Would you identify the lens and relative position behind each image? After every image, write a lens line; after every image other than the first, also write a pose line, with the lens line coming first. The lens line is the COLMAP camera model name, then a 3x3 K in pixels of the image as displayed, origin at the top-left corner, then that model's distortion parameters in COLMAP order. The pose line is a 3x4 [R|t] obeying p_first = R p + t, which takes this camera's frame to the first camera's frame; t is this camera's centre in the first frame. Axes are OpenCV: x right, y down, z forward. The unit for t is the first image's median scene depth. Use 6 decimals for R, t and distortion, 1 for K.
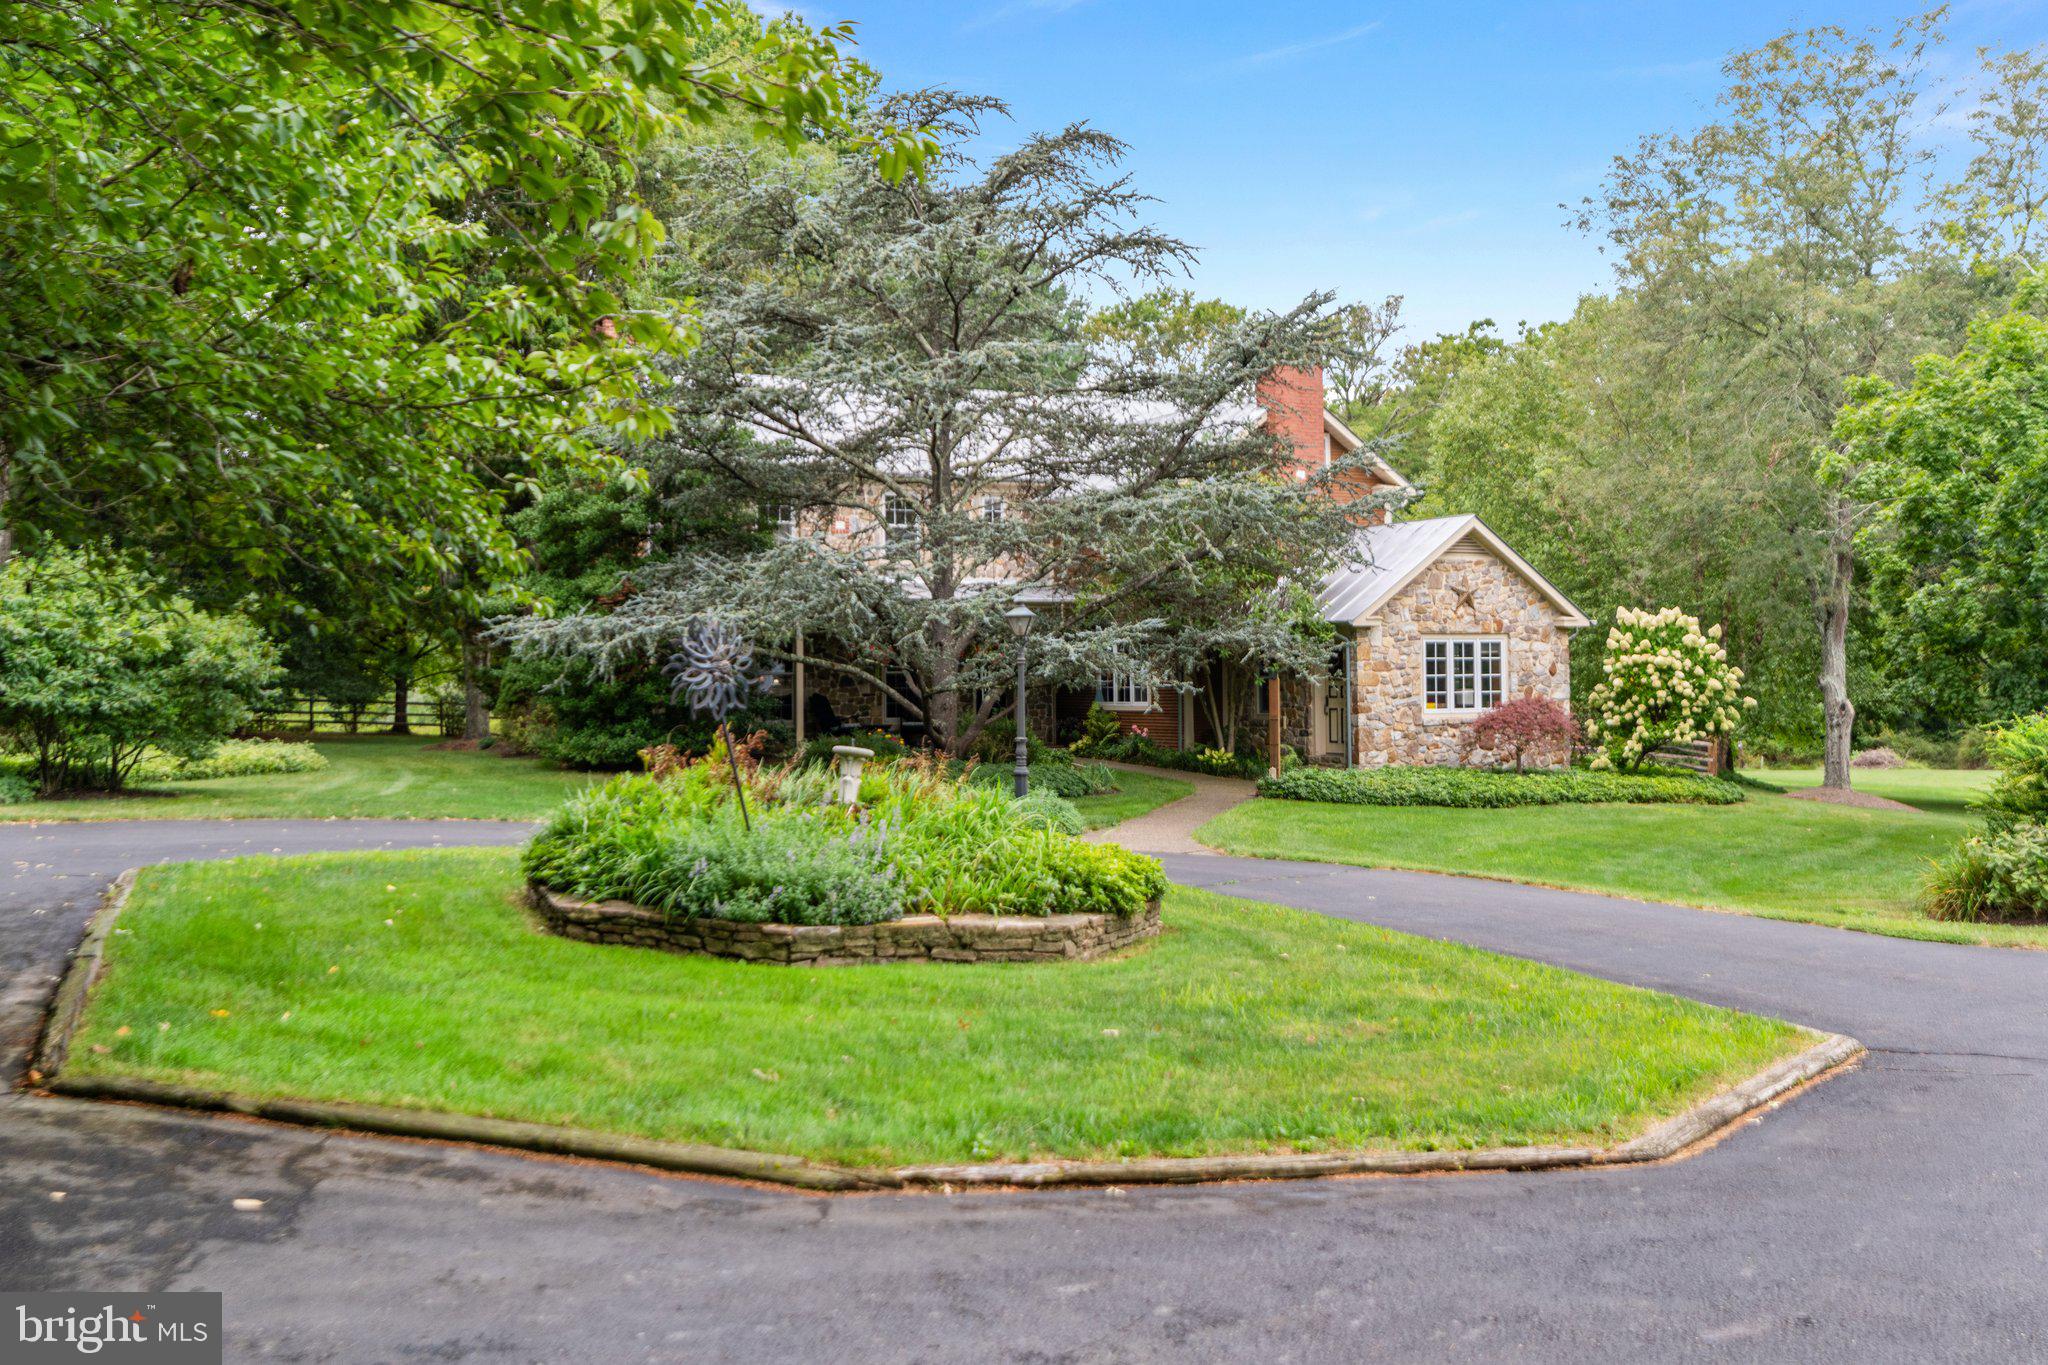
lens RADIAL K [[2049.8, 0, 1023.1], [0, 2049.8, 681.0], [0, 0, 1]] dist [-0.010055, 0.000000]
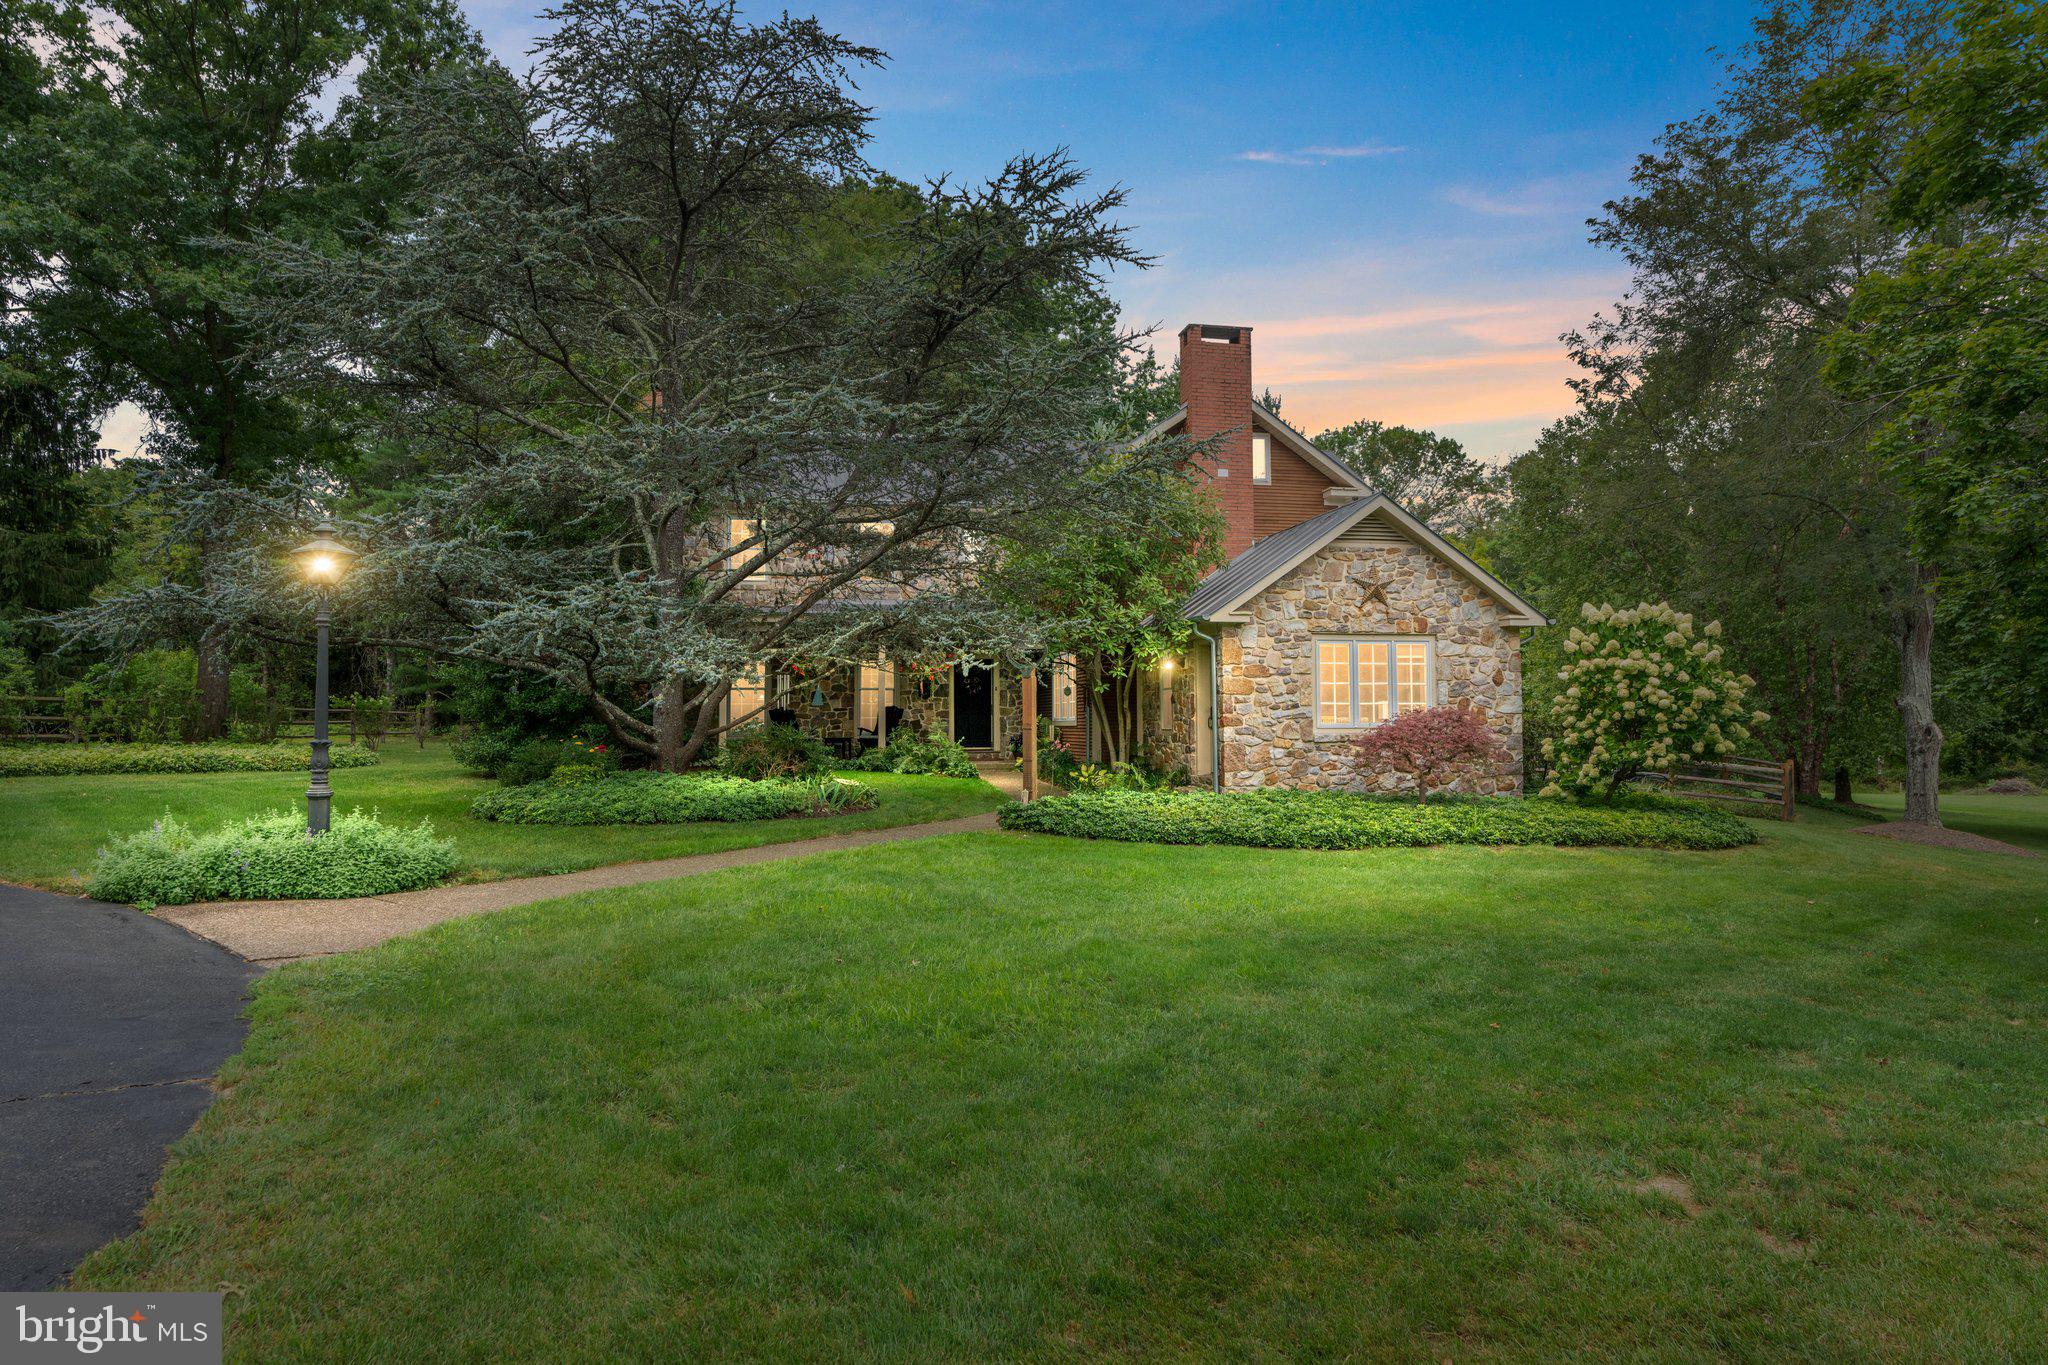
lens RADIAL K [[1214.7, 0, 1025.9], [0, 1214.7, 685.9], [0, 0, 1]] dist [0.007637, 0.001361]
pose [[0.958673, -0.002450, -0.284501, 0.219609], [-0.006410, 0.999523, -0.030205, 0.014336], [0.284440, 0.030780, 0.958200, 0.476059]]
